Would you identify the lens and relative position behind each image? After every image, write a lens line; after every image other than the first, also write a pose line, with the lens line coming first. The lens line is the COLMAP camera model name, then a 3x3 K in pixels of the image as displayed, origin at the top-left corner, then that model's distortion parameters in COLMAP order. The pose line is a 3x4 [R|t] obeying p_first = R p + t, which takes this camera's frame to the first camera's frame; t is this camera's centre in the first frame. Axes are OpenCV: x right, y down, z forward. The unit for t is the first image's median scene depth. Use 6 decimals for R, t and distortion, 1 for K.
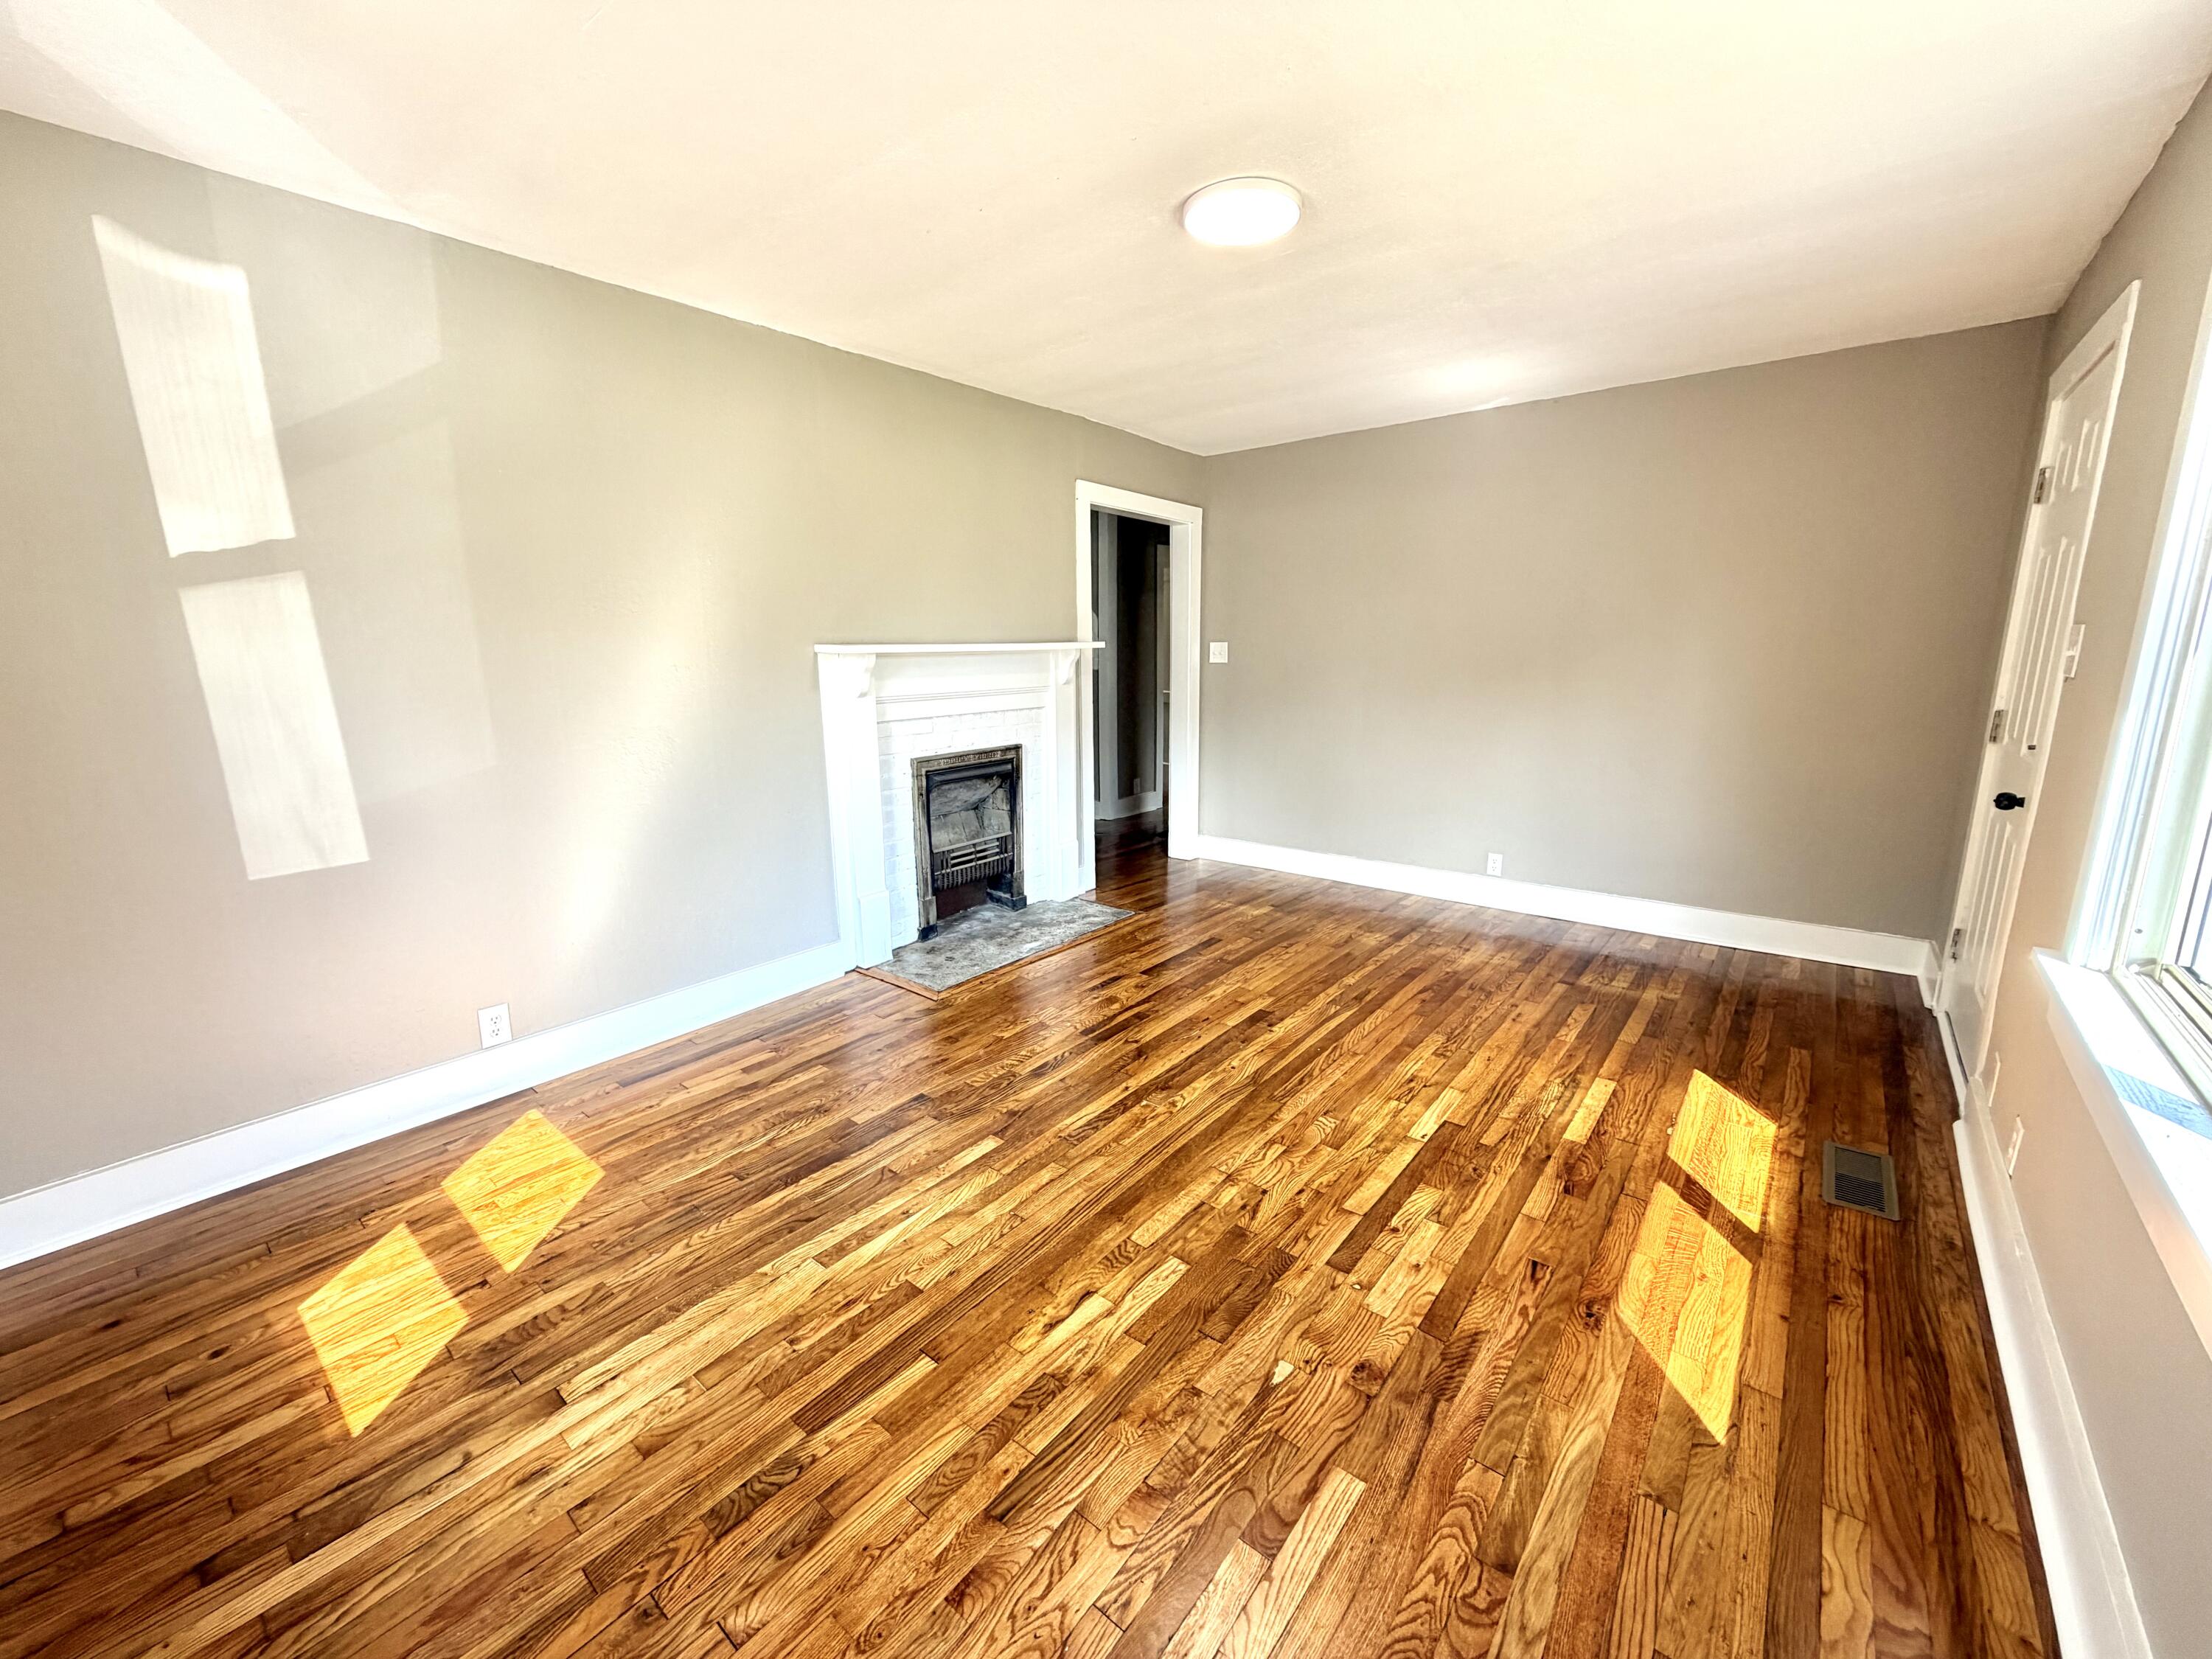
lens RADIAL K [[881.3, 0, 1097.5], [0, 881.3, 825.6], [0, 0, 1]] dist [0.001143, -0.000534]
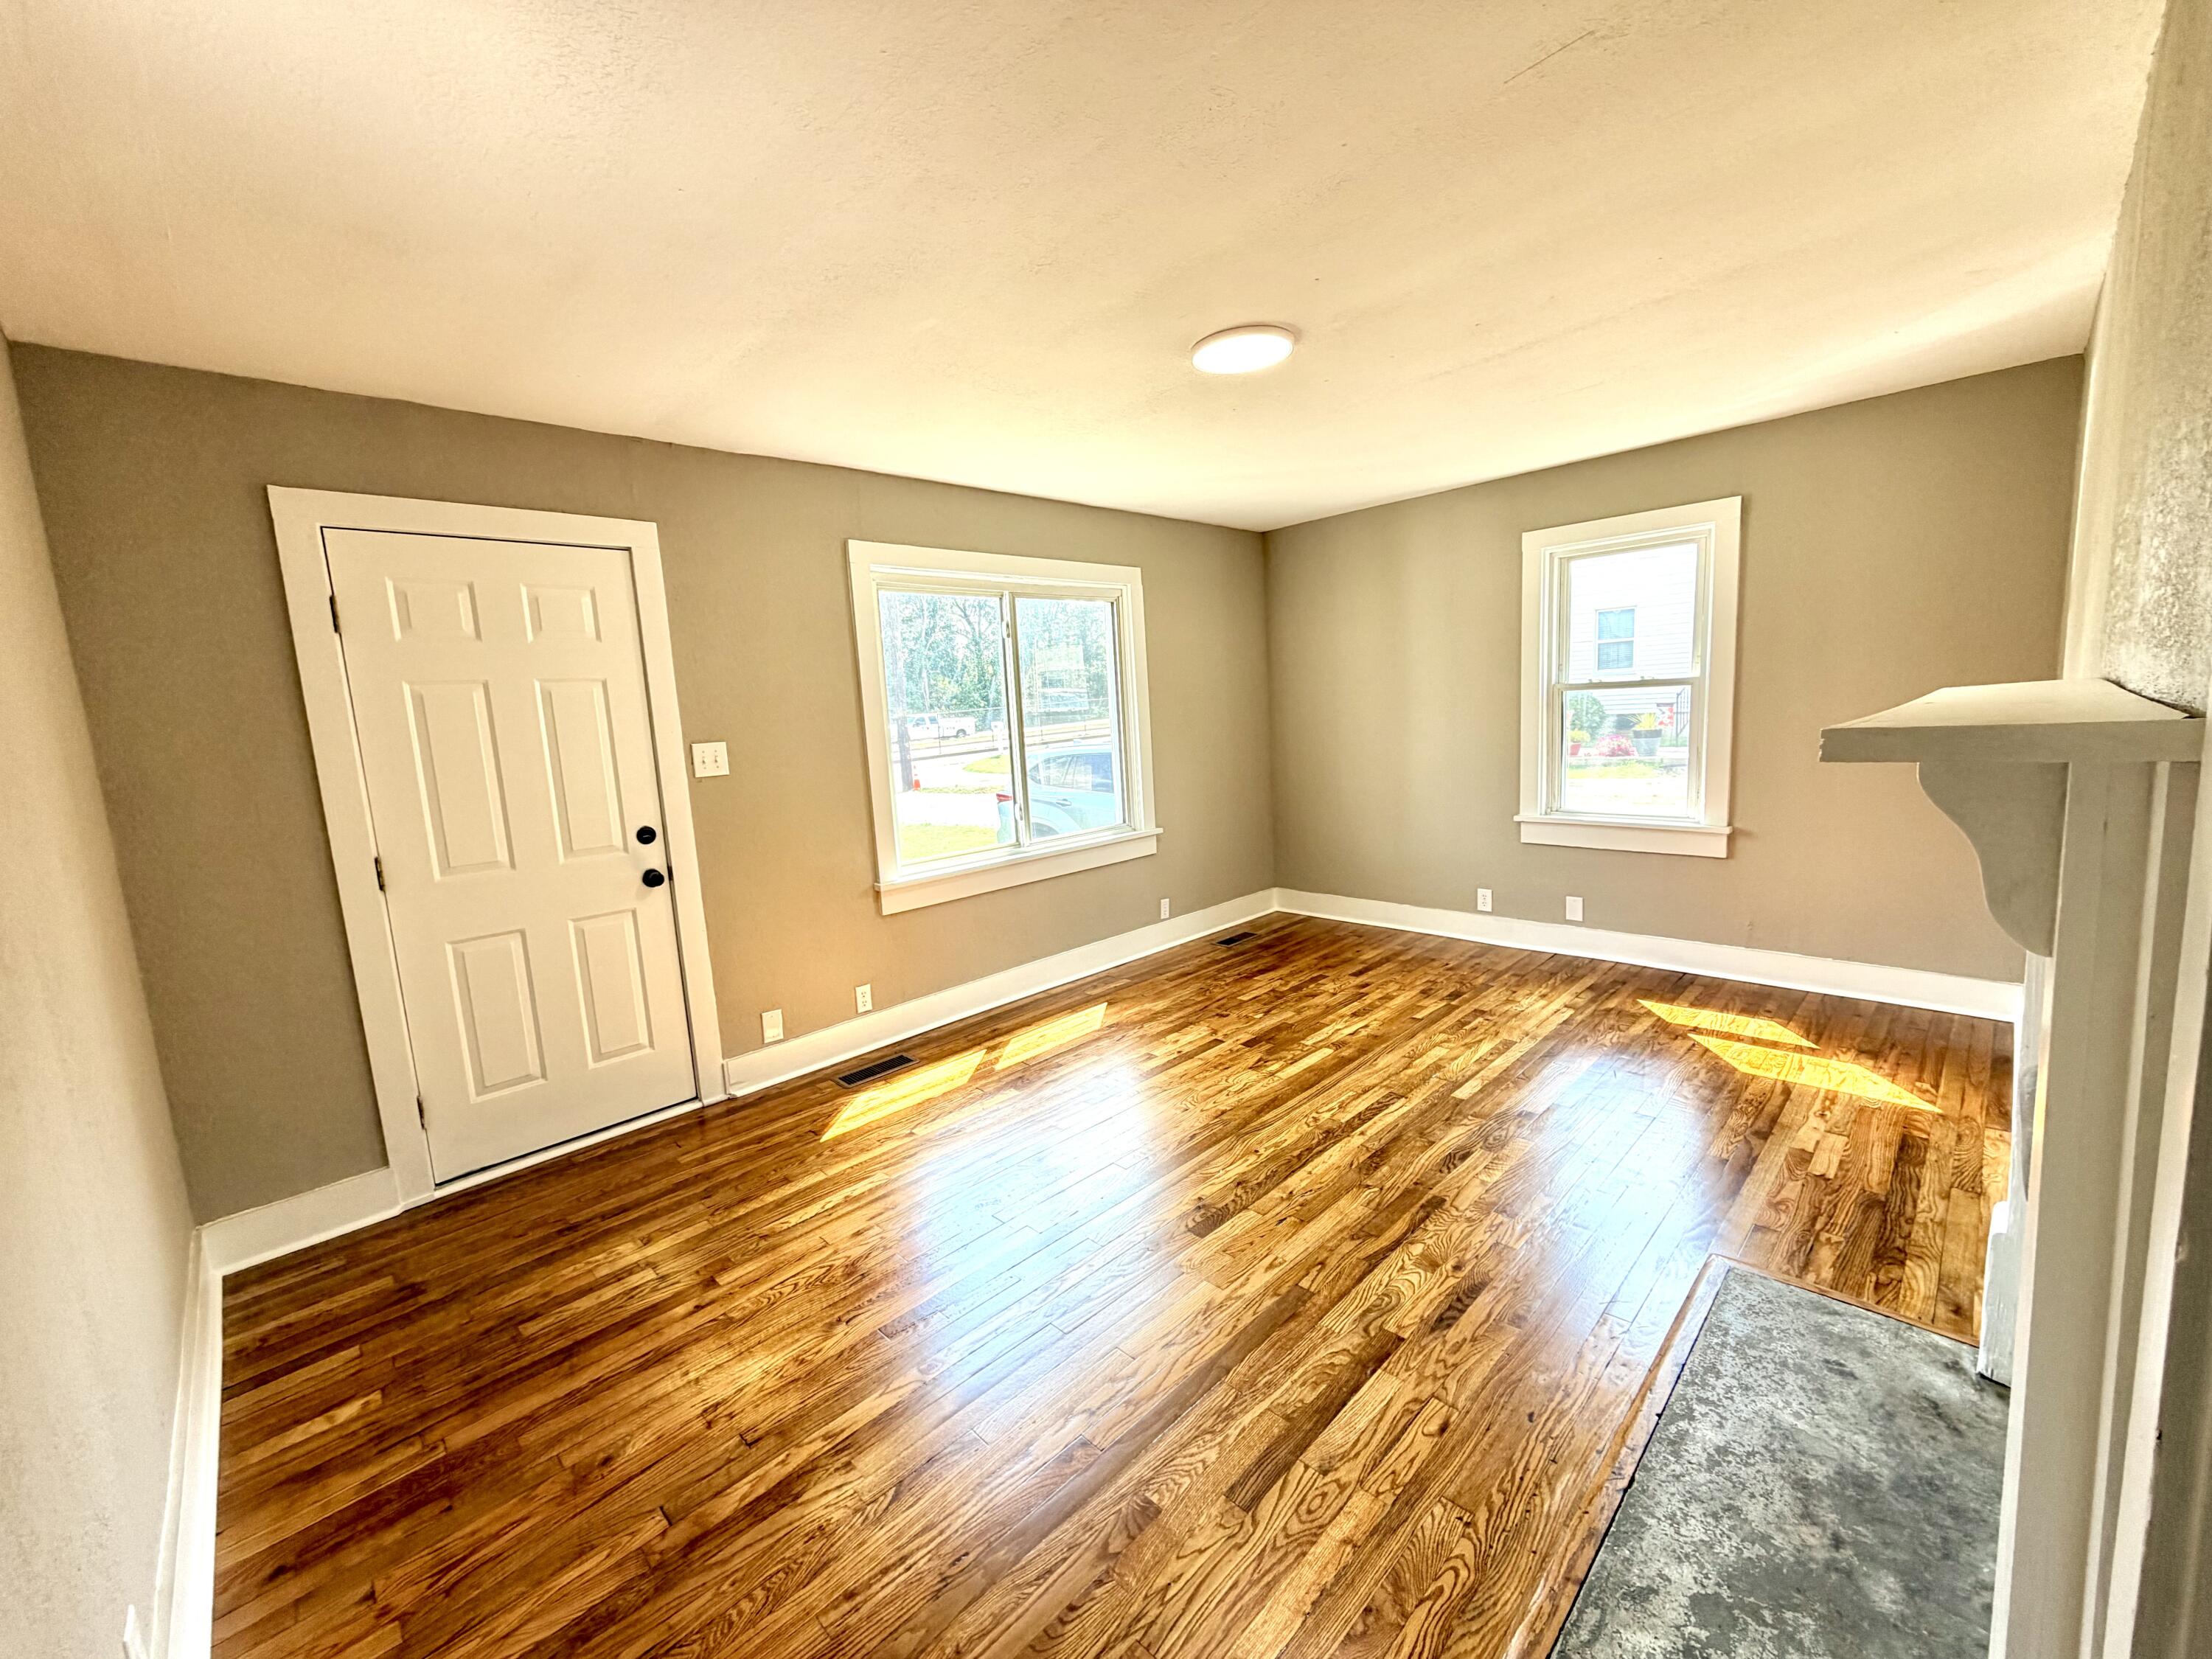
lens RADIAL K [[881.3, 0, 1103.7], [0, 881.3, 819.1], [0, 0, 1]] dist [0.001143, -0.000534]
pose [[-0.992268, 0.054287, 0.111614, 0.247135], [0.087947, 0.942077, 0.323659, -0.511393], [-0.087578, 0.330973, -0.939567, 2.313445]]
